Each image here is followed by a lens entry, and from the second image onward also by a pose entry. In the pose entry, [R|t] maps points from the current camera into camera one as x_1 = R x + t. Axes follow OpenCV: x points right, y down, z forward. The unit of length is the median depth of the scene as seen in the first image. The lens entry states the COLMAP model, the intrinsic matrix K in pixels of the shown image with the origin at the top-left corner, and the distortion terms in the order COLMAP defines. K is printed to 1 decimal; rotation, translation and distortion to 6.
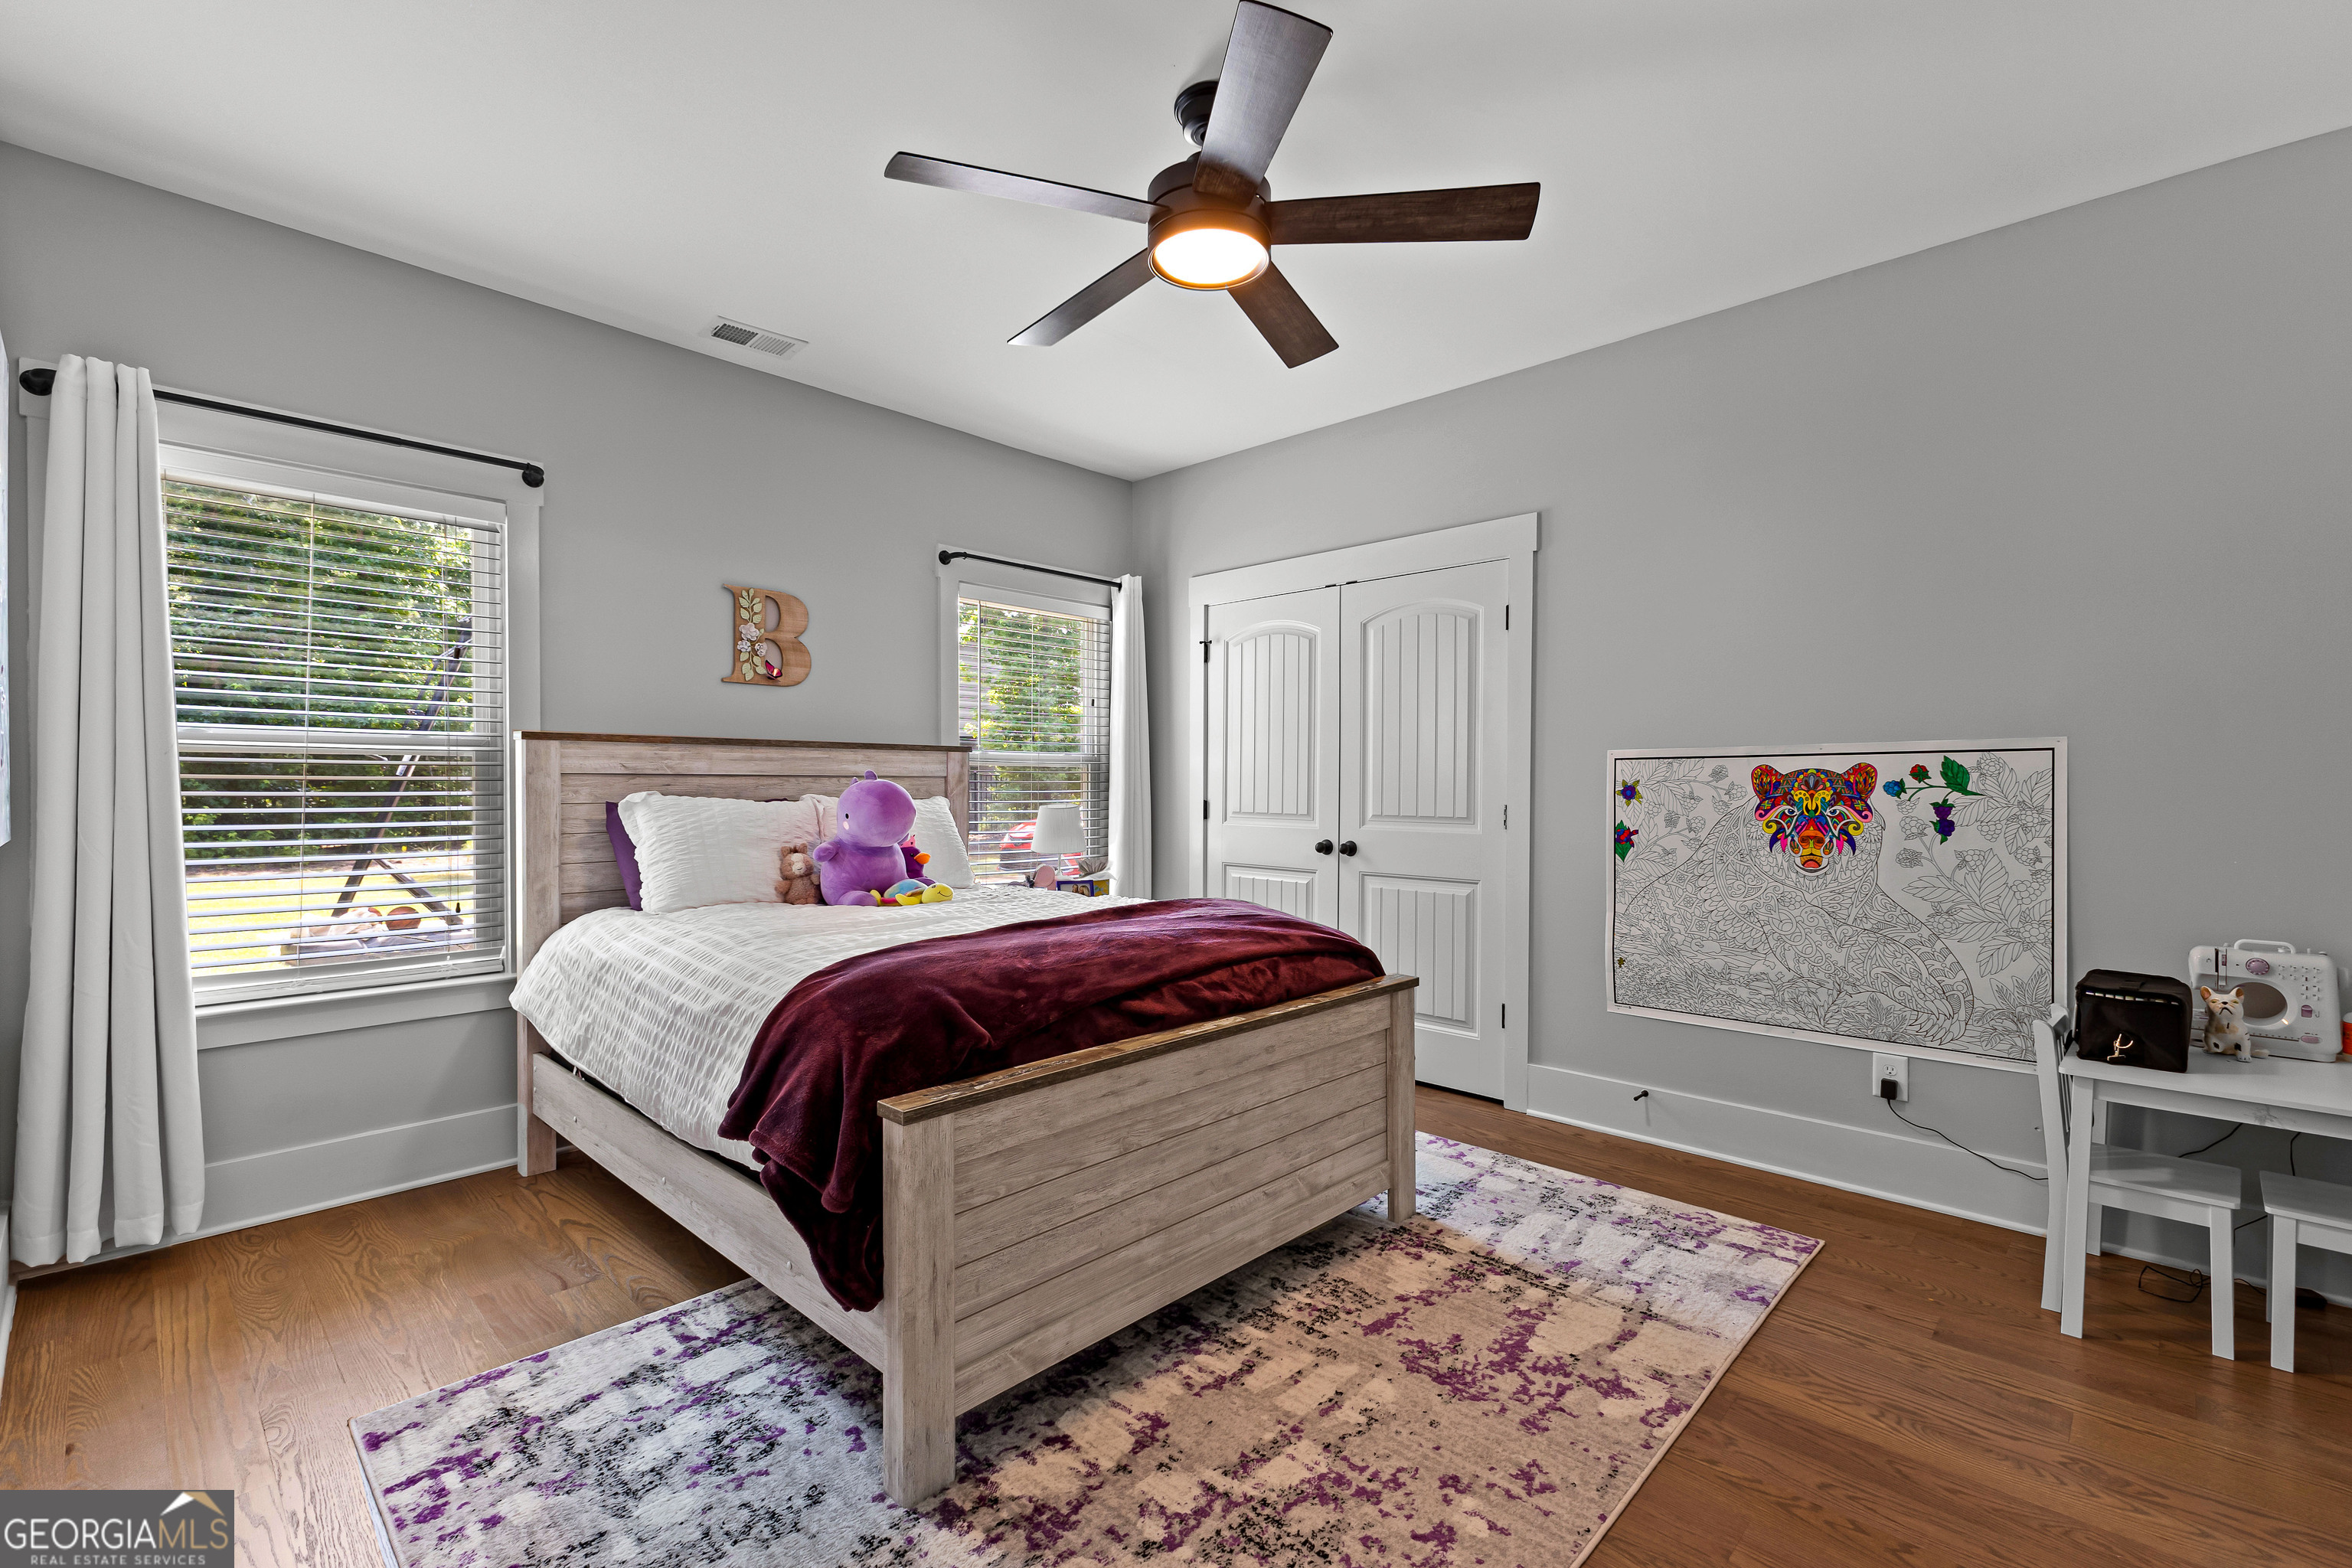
lens RADIAL K [[1024.0, 0, 1179.5], [0, 1024.0, 789.3], [0, 0, 1]] dist [0.018237, -0.004894]
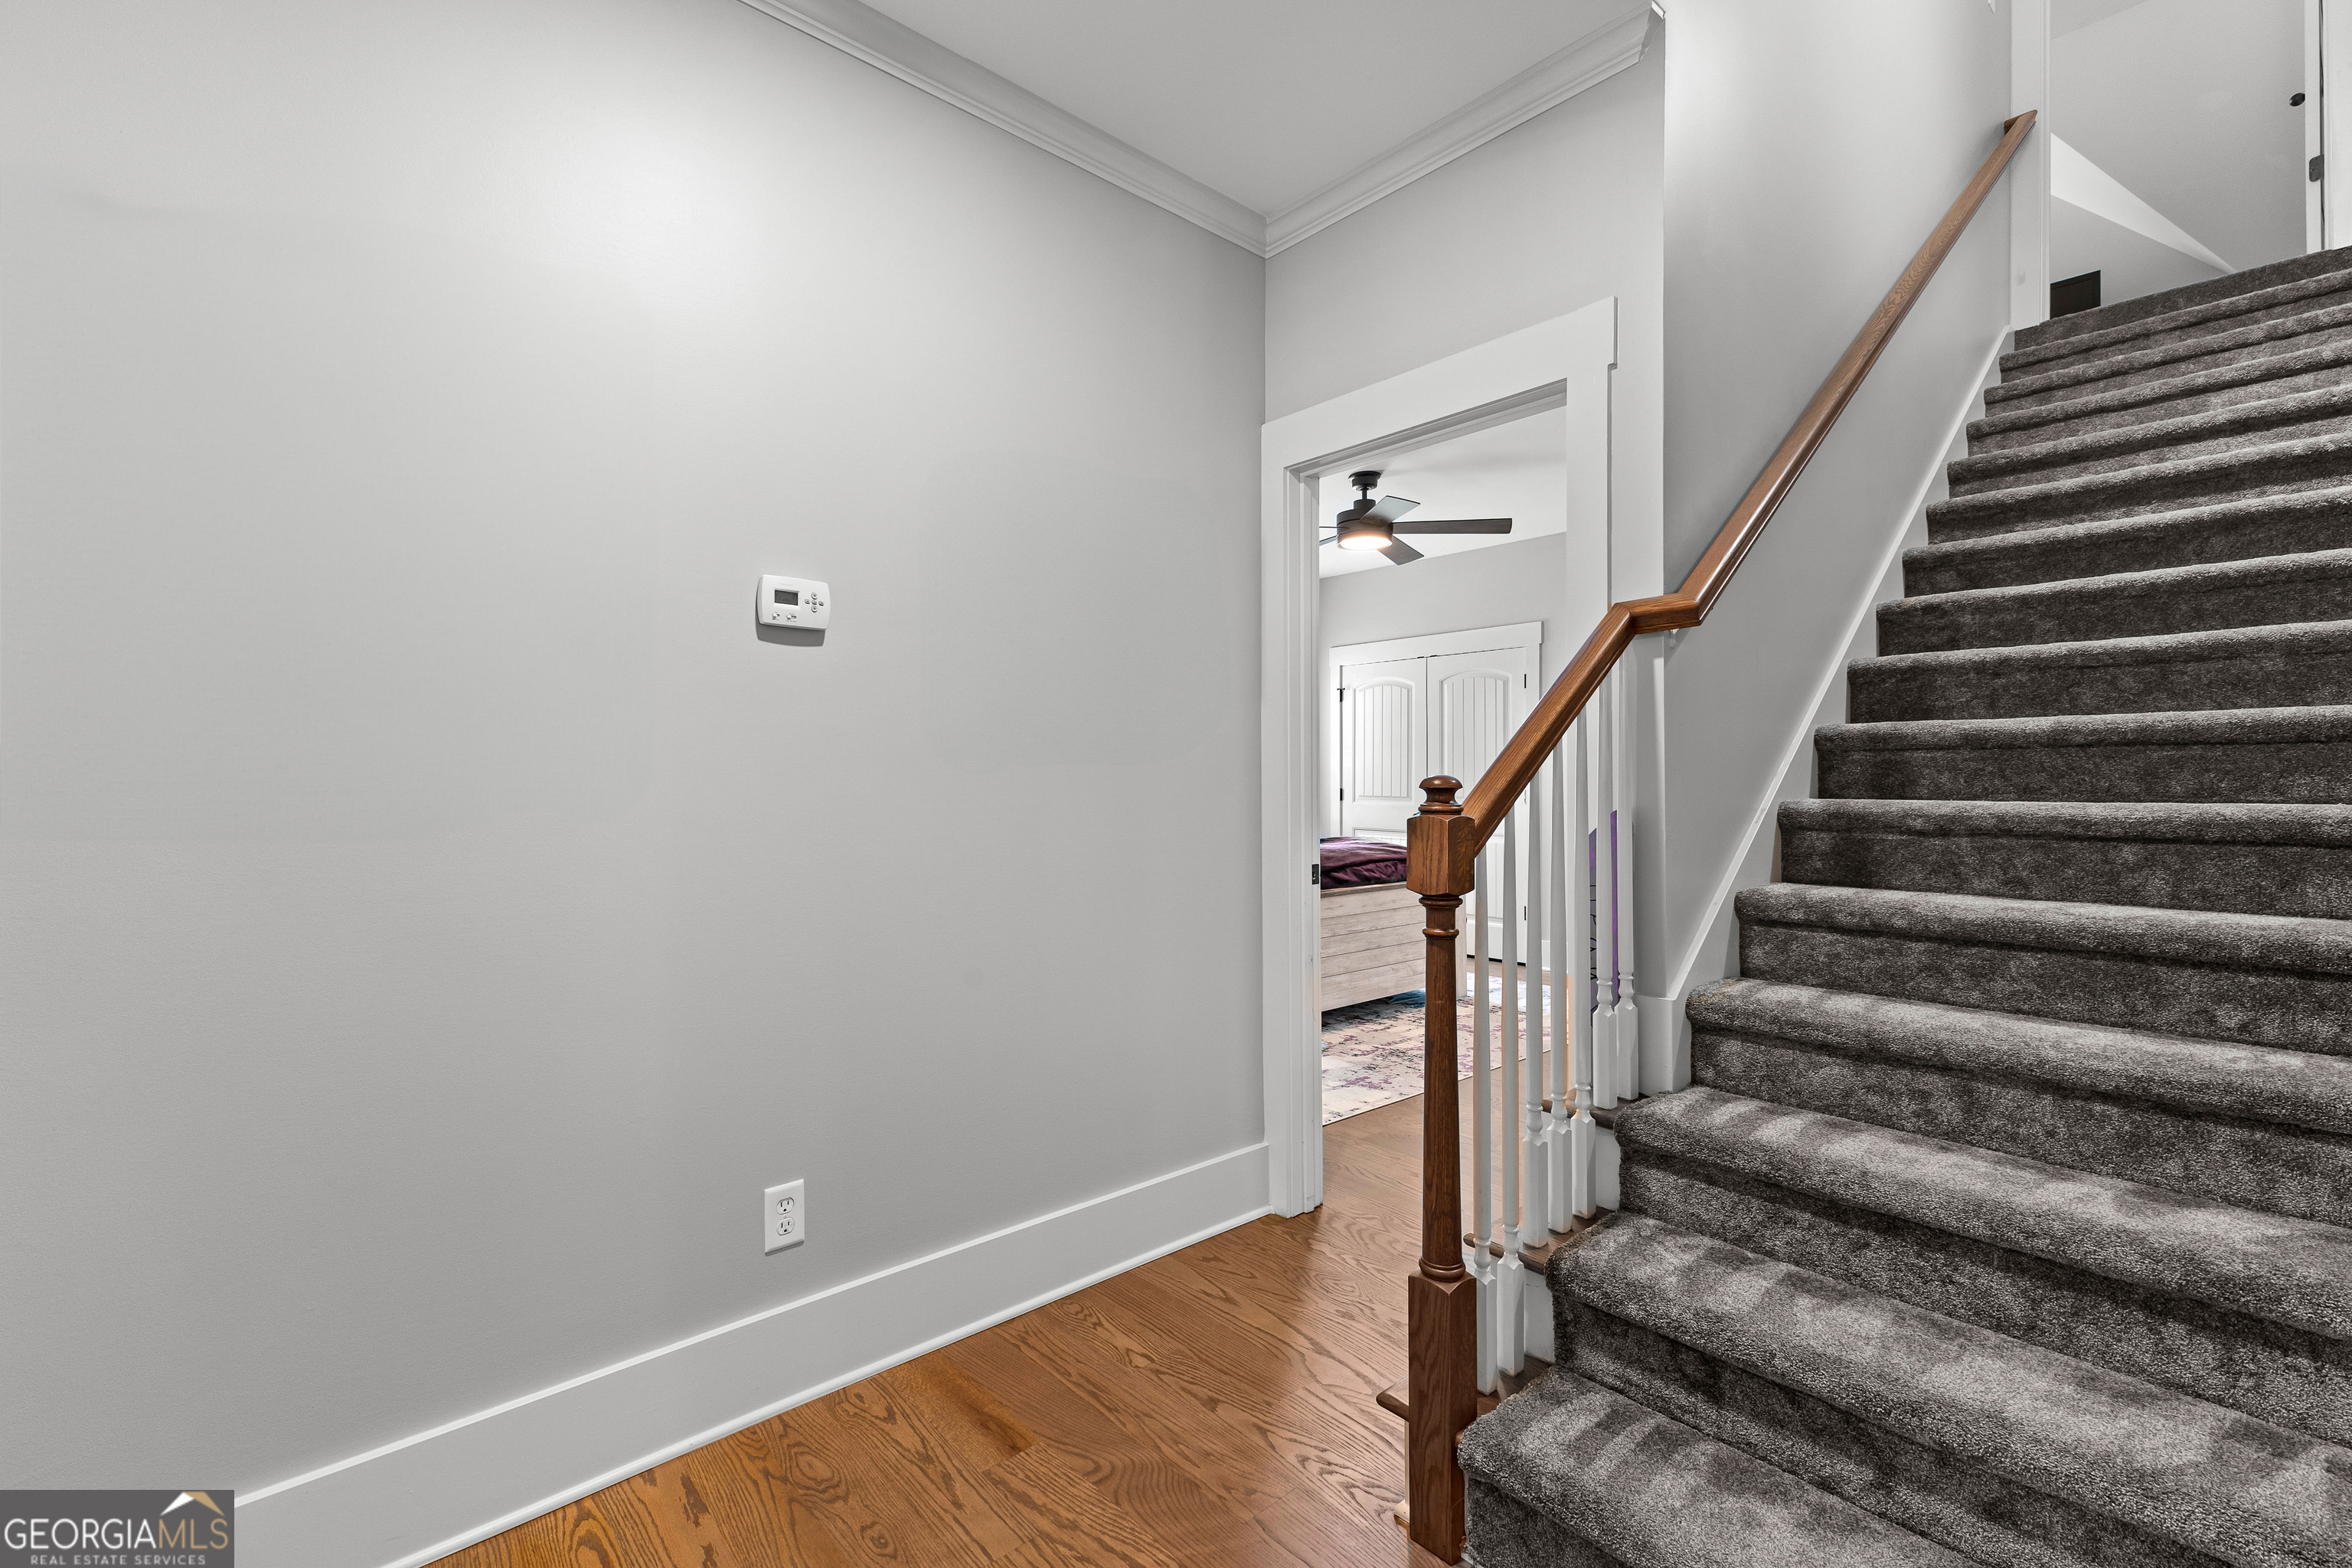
lens RADIAL K [[1024.0, 0, 1169.6], [0, 1024.0, 778.2], [0, 0, 1]] dist [0.018237, -0.004894]
pose [[0.995483, -0.007081, -0.094675, -0.102569], [0.006663, 0.999967, -0.004730, 0.000675], [0.094705, 0.004077, 0.995497, -0.697406]]
